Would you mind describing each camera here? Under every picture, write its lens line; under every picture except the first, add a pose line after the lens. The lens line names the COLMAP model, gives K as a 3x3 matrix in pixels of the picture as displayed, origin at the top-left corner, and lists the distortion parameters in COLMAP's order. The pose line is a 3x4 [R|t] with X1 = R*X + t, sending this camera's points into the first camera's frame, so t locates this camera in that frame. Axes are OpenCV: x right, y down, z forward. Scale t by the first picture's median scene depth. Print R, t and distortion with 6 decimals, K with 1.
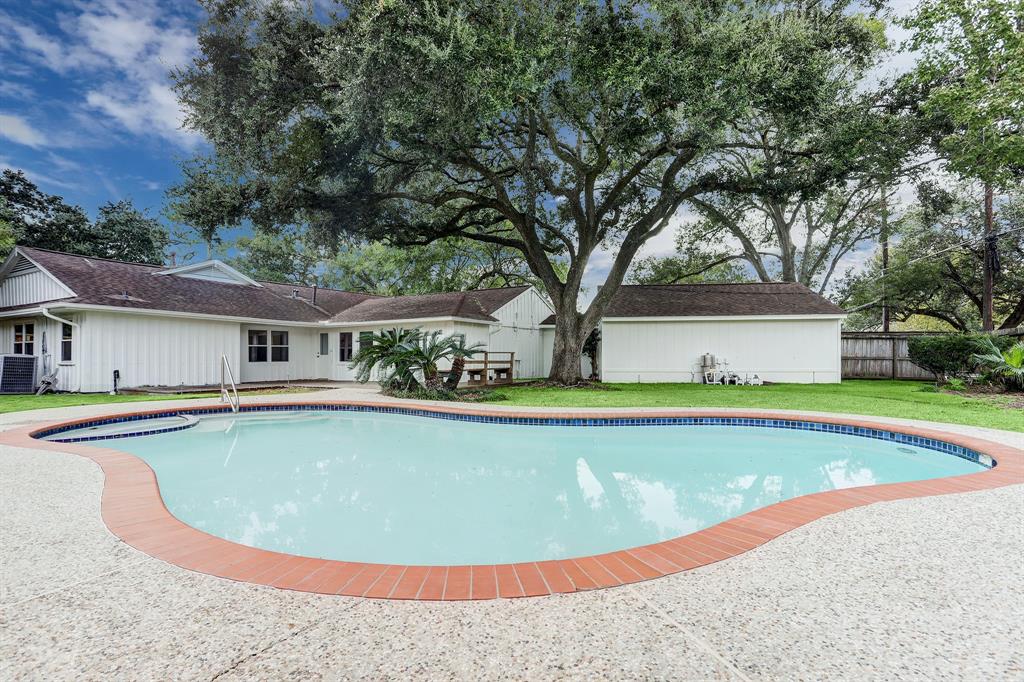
lens RADIAL K [[497.0, 0, 504.5], [0, 497.0, 342.2], [0, 0, 1]] dist [-0.057950, 0.028791]
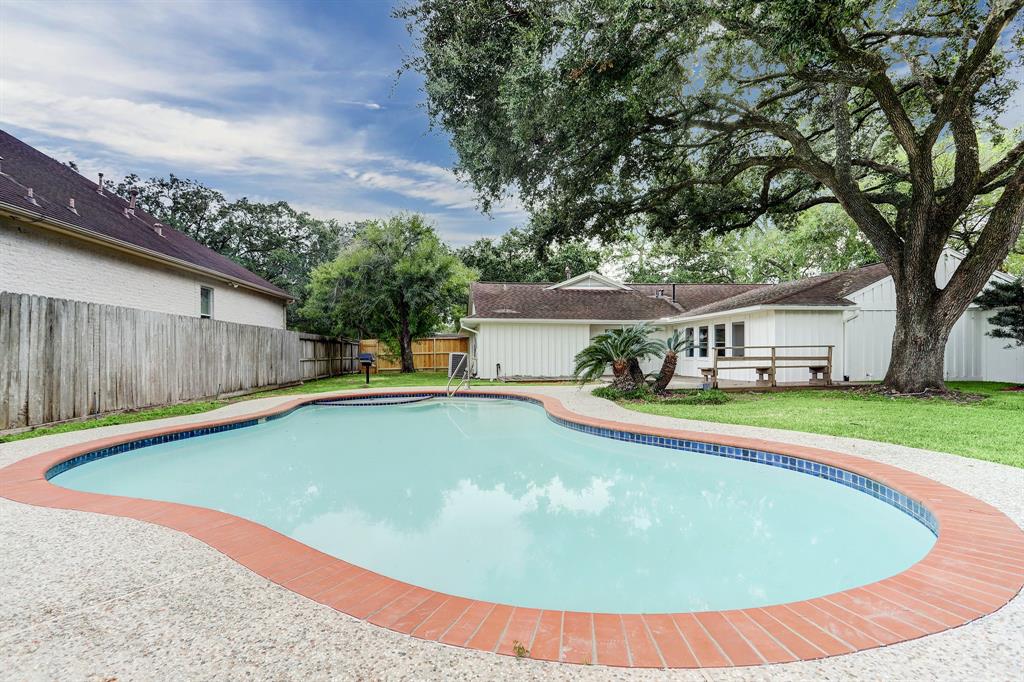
lens RADIAL K [[487.8, 0, 517.8], [0, 487.8, 337.1], [0, 0, 1]] dist [-0.052952, 0.028328]
pose [[0.612119, -0.029766, -0.790205, 0.313248], [0.031191, 0.999422, -0.013486, 0.001759], [0.790150, -0.016392, 0.612694, 0.163765]]
